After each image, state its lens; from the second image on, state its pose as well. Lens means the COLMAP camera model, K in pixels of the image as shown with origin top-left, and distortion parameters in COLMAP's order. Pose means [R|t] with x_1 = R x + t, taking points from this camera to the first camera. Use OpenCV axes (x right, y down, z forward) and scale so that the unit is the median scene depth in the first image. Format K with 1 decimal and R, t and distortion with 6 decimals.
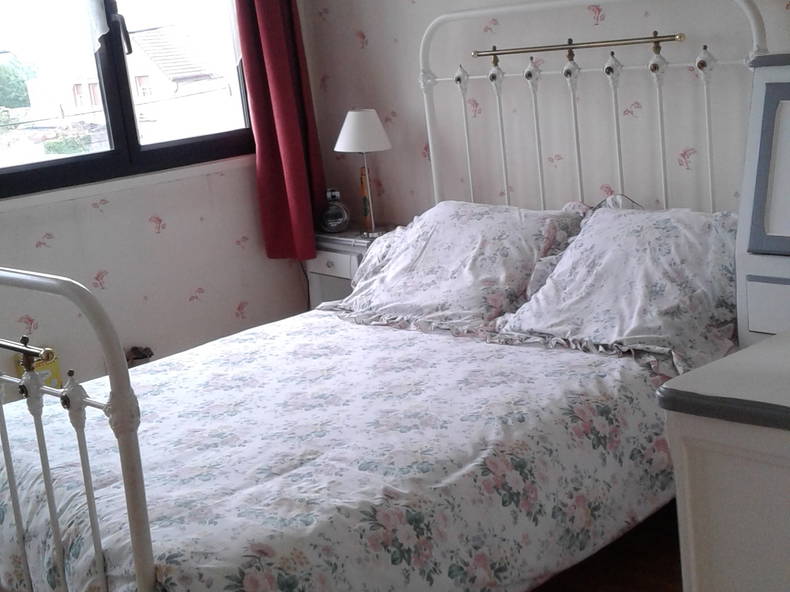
lens RADIAL K [[1321.6, 0, 395.0], [0, 1321.6, 296.0], [0, 0, 1]] dist [0.197961, -0.151907]
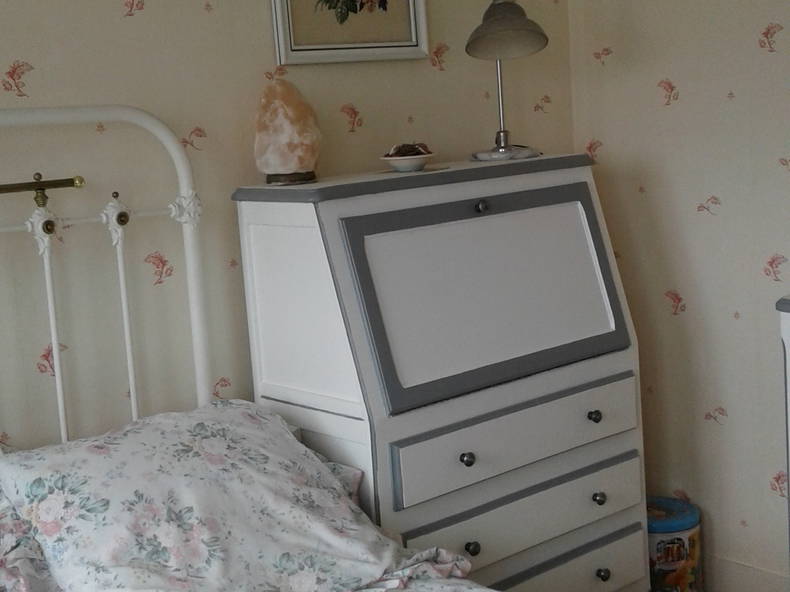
lens RADIAL K [[1321.6, 0, 395.0], [0, 1321.6, 296.0], [0, 0, 1]] dist [0.197961, -0.151907]
pose [[-0.028007, -0.035042, 0.998993, -0.482079], [0.279024, 0.959388, 0.041475, -0.120054], [-0.959875, 0.279905, -0.017092, 0.875612]]
